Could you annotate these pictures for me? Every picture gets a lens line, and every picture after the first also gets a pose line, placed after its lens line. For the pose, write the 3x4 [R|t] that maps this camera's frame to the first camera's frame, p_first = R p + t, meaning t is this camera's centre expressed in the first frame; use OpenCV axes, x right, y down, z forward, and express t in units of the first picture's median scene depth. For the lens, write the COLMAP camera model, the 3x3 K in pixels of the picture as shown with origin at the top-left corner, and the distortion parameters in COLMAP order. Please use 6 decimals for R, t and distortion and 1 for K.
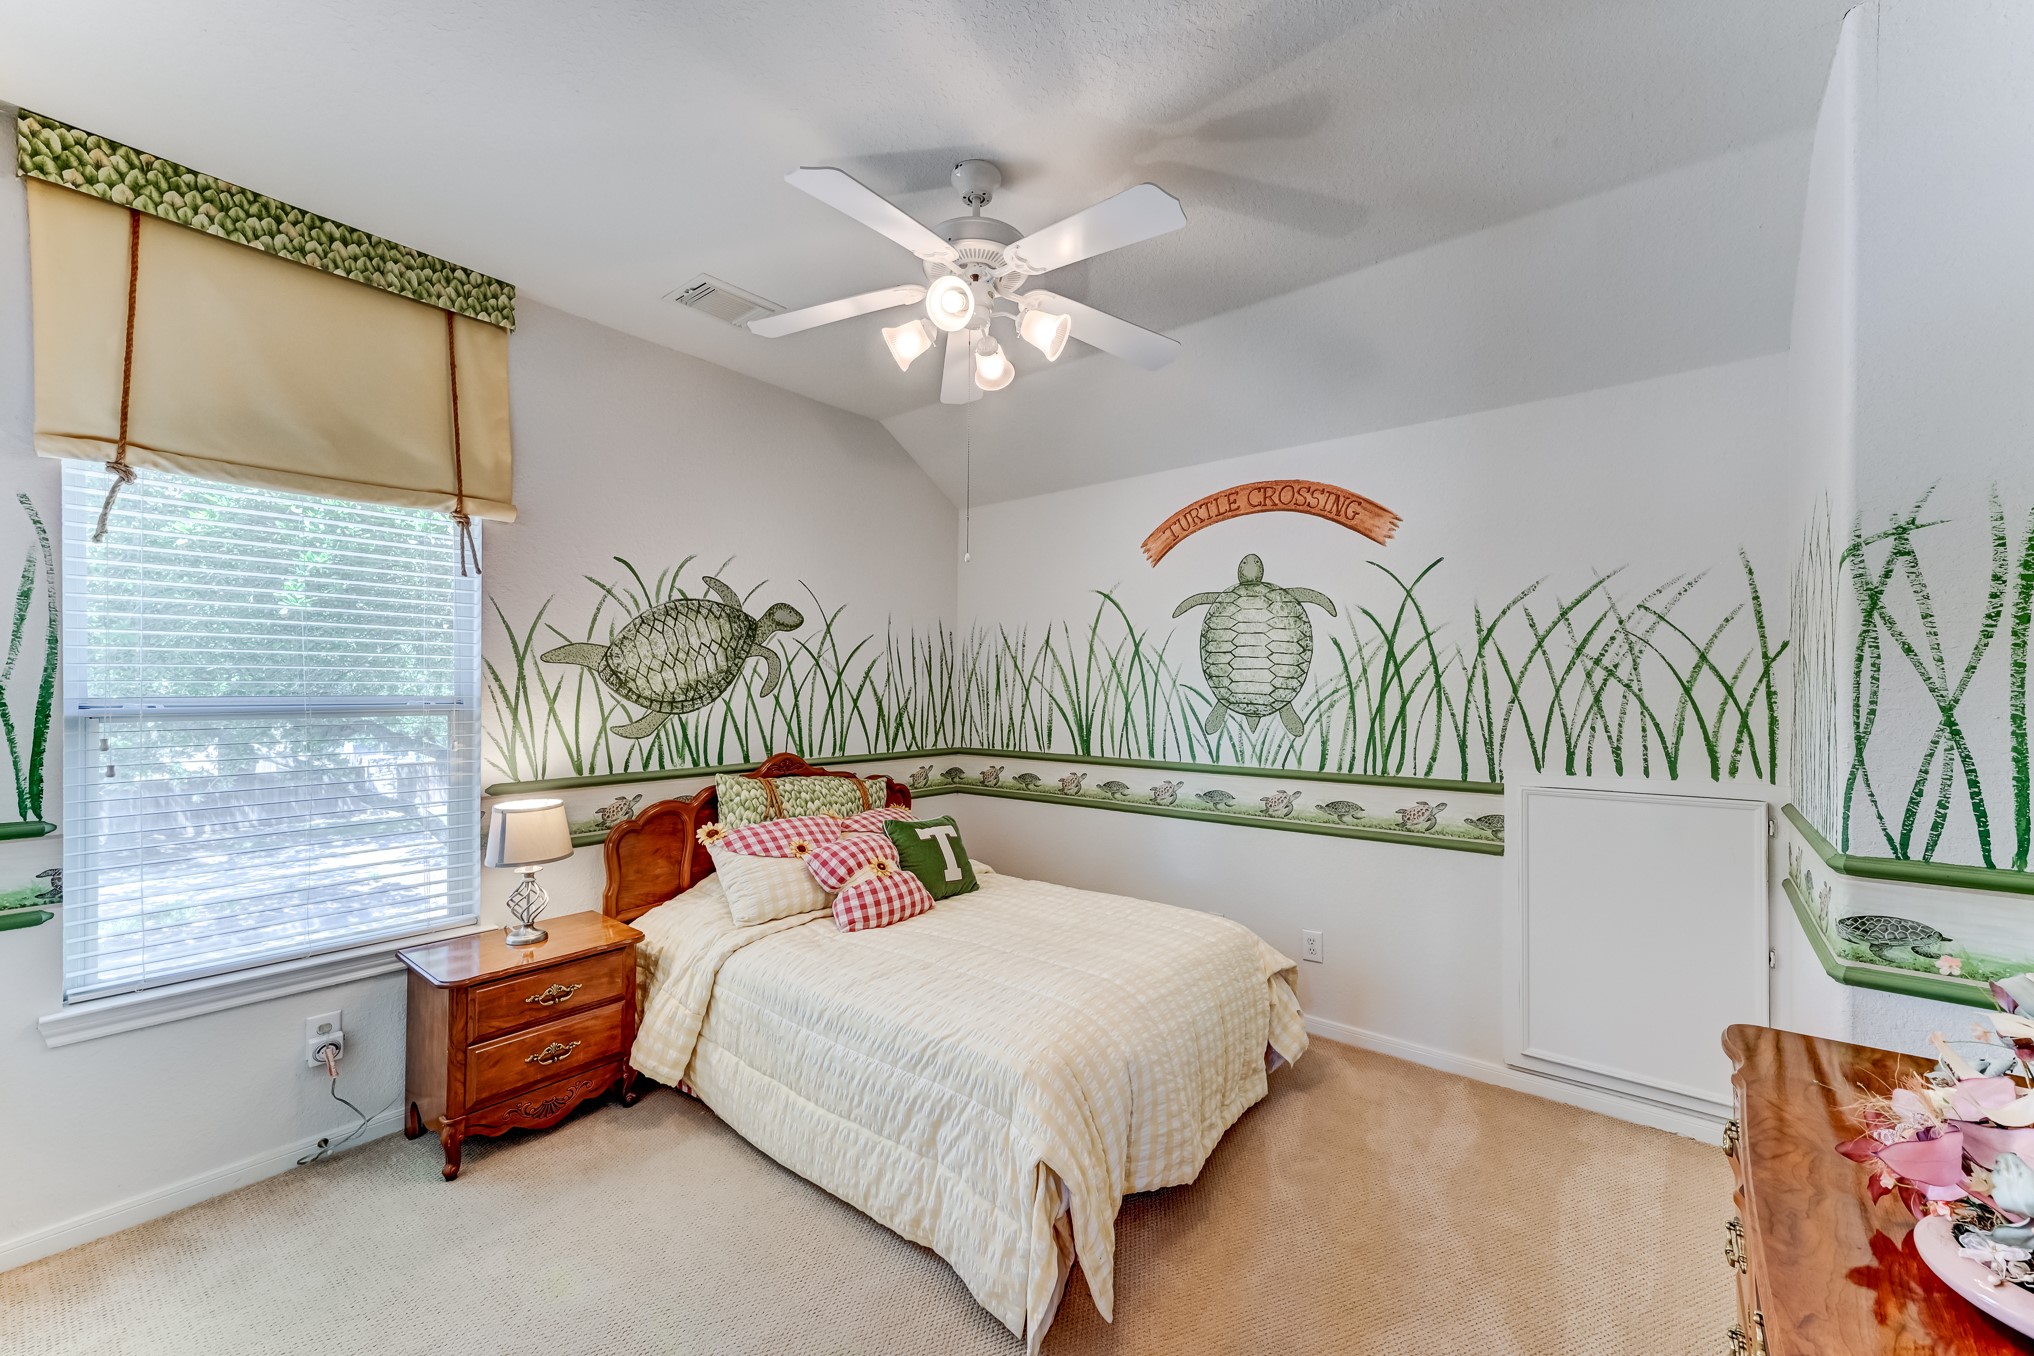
lens RADIAL K [[792.9, 0, 1012.9], [0, 792.9, 683.3], [0, 0, 1]] dist [0.005812, 0.001222]
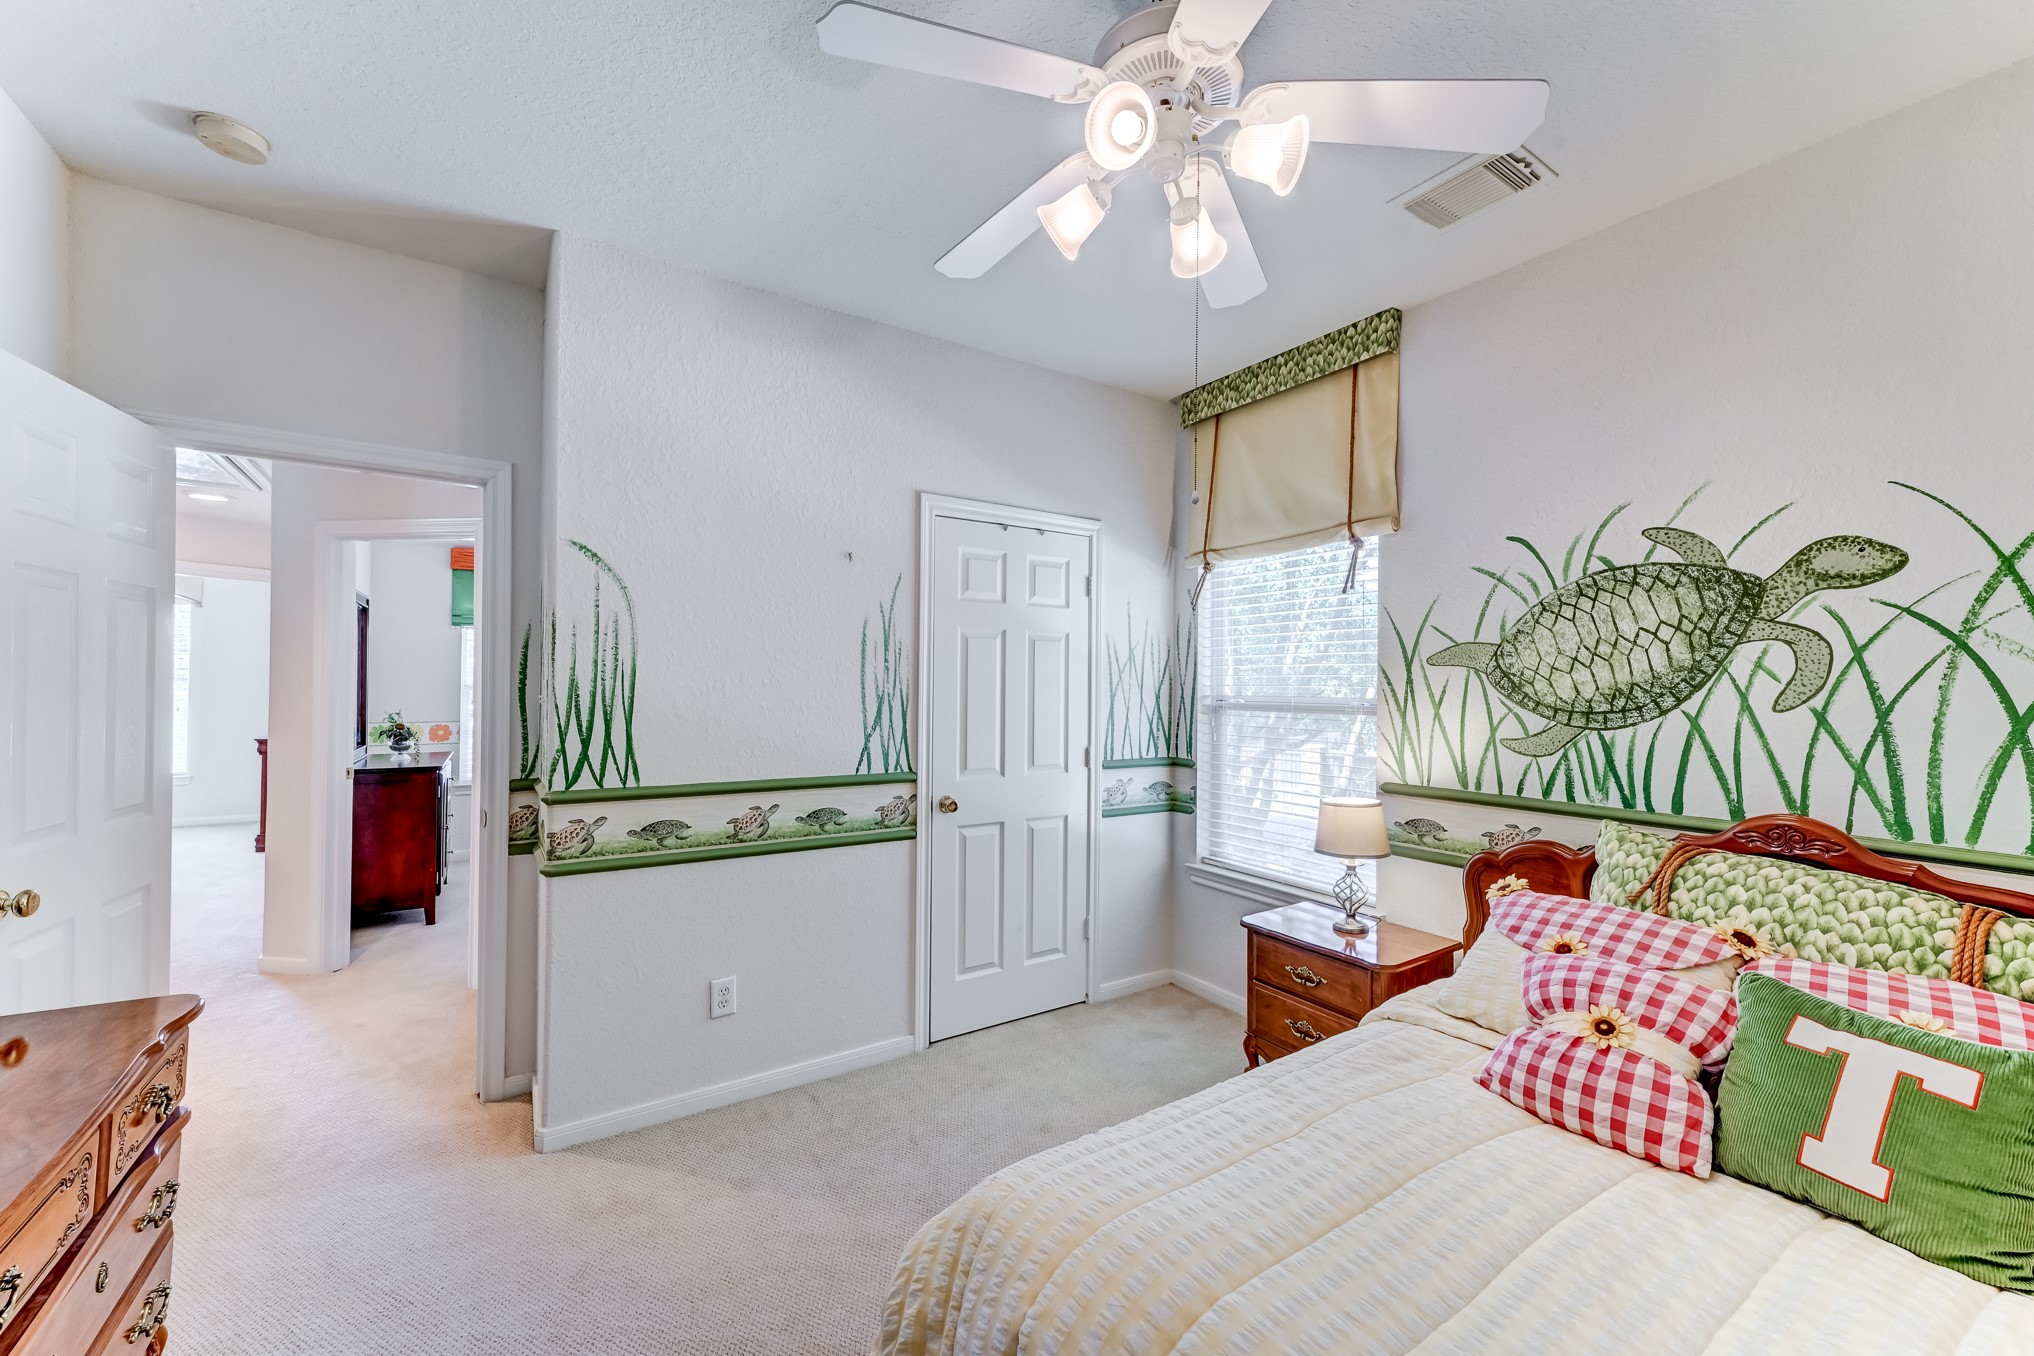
lens RADIAL K [[792.9, 0, 1016.4], [0, 792.9, 676.7], [0, 0, 1]] dist [0.005812, 0.001222]
pose [[-0.307629, -0.018657, -0.951323, 0.427983], [-0.007186, 0.999825, -0.017284, 0.006586], [0.951479, 0.001519, -0.307710, 0.714287]]
